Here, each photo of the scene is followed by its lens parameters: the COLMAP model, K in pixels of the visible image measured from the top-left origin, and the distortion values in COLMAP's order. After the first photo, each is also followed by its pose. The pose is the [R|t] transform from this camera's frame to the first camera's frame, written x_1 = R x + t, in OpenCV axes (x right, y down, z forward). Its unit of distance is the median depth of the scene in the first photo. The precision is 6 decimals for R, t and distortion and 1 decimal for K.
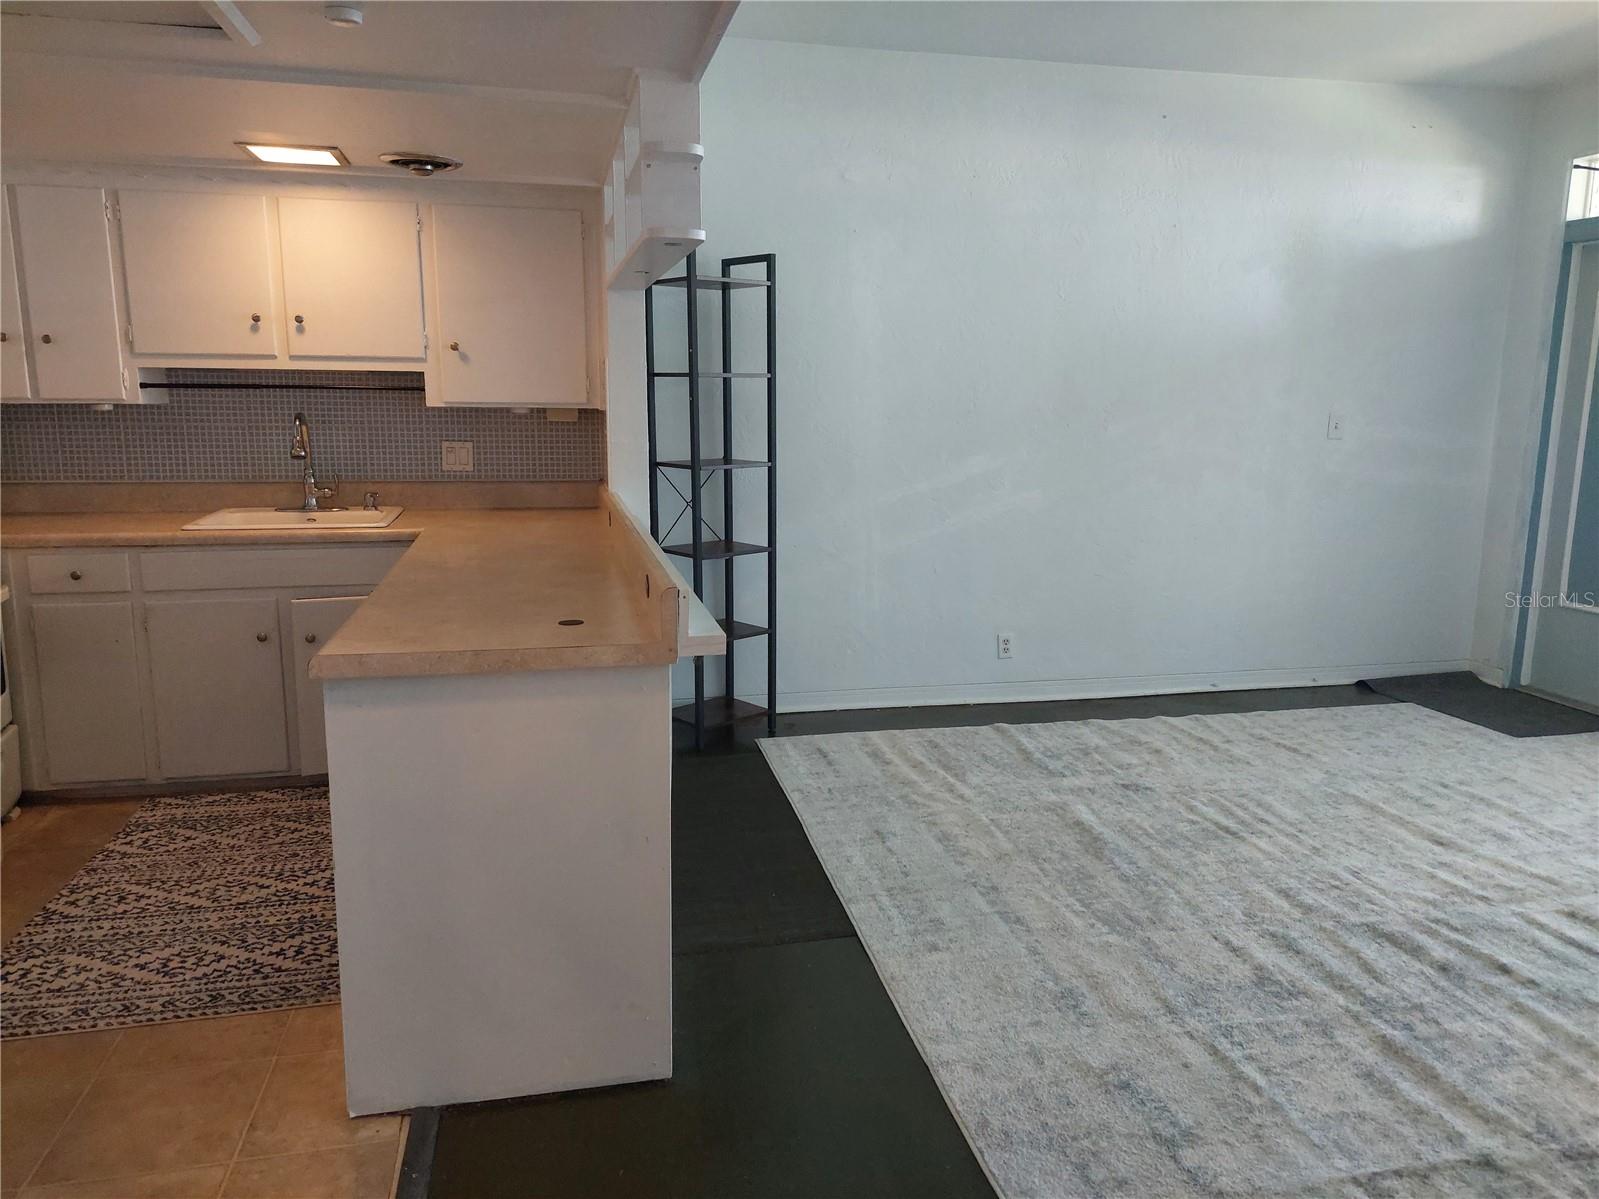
lens RADIAL K [[1163.2, 0, 799.5], [0, 1163.2, 599.5], [0, 0, 1]] dist [0.087163, -0.078967]
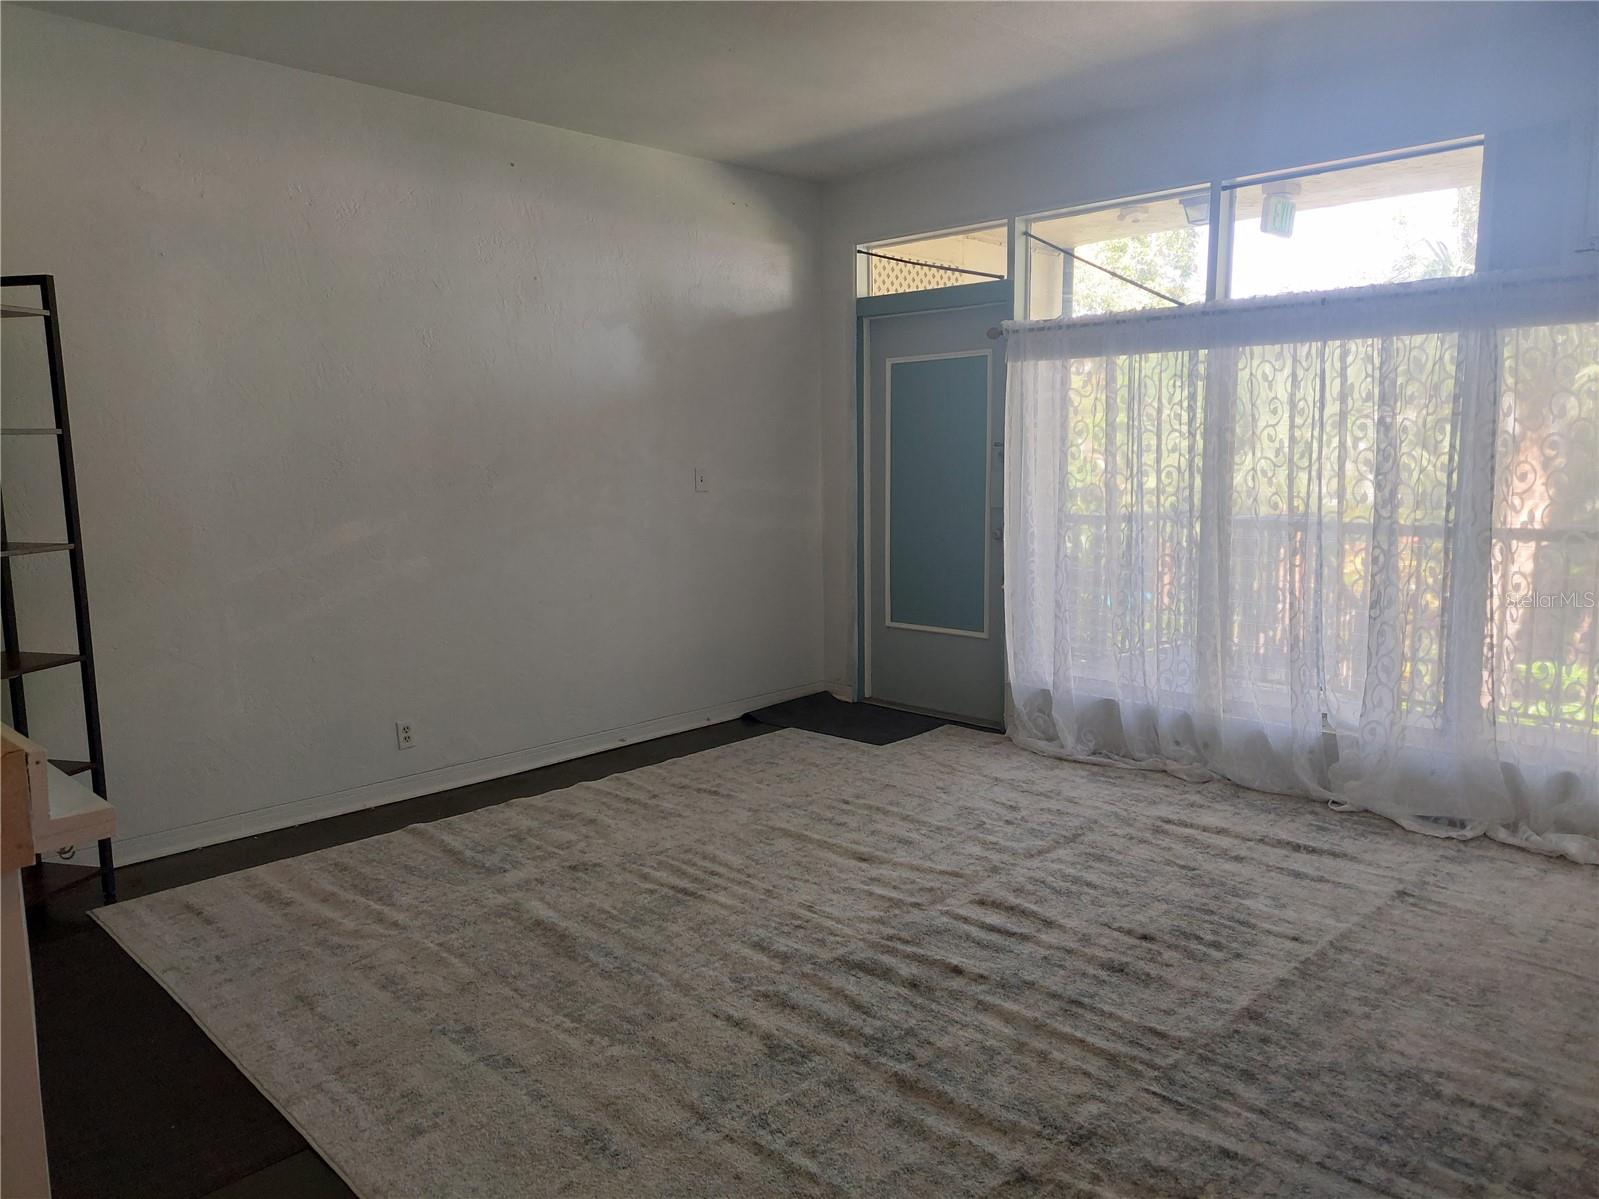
lens RADIAL K [[1155.0, 0, 789.9], [0, 1155.0, 596.1], [0, 0, 1]] dist [0.093943, -0.107559]
pose [[0.837601, -0.090685, 0.538702, -0.058629], [0.115155, 0.993277, -0.011840, -0.025508], [-0.534007, 0.071952, 0.842413, 0.114346]]
